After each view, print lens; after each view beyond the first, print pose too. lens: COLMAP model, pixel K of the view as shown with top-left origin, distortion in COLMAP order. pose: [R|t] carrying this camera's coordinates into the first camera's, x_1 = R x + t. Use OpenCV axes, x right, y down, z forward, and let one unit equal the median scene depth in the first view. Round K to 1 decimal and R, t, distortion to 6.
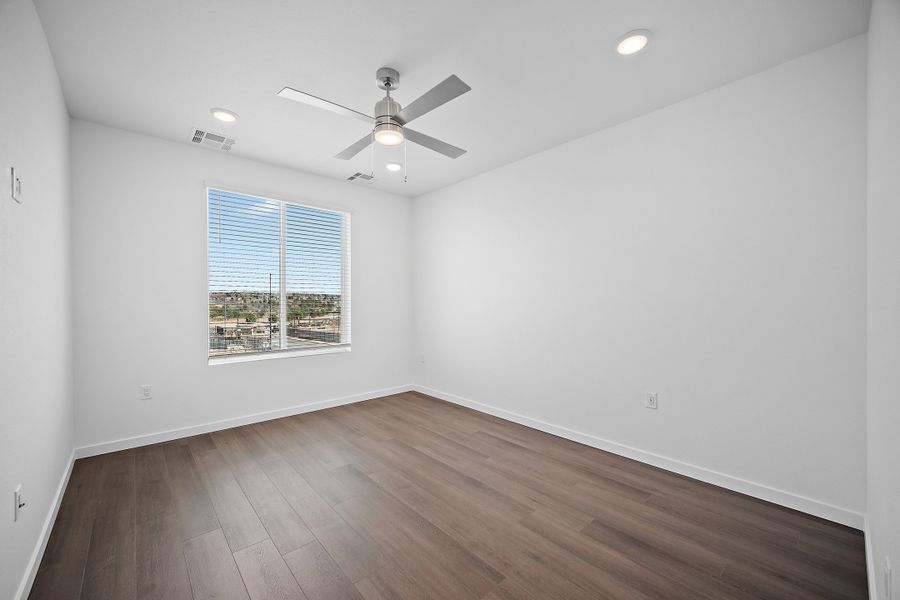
lens RADIAL K [[355.4, 0, 446.9], [0, 355.4, 298.9], [0, 0, 1]] dist [-0.001212, -0.000239]
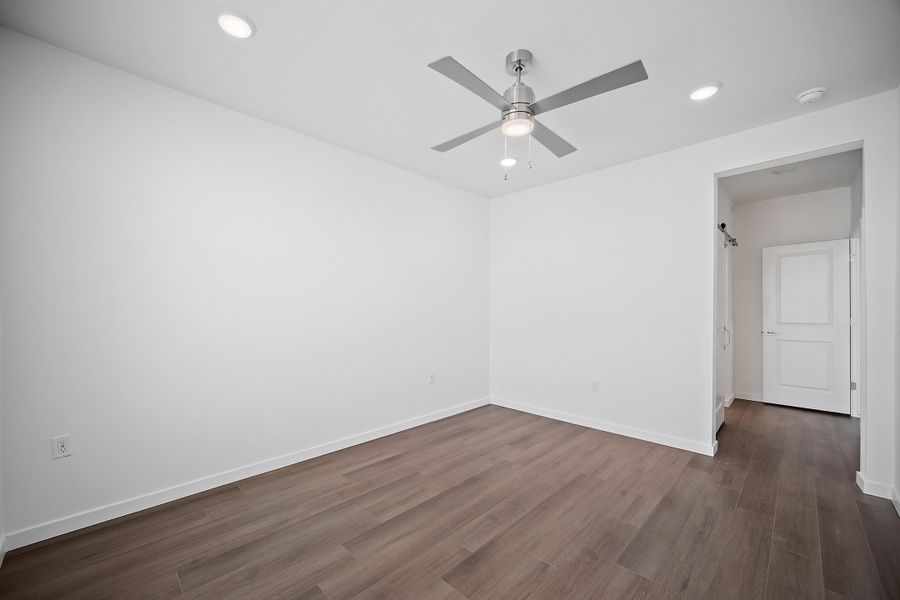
lens RADIAL K [[355.4, 0, 446.9], [0, 355.4, 298.9], [0, 0, 1]] dist [-0.001212, -0.000239]
pose [[-0.053922, 0.031695, 0.998042, -0.797534], [0.001268, 0.999497, -0.031673, 0.018858], [-0.998544, -0.000443, -0.053936, 0.934386]]
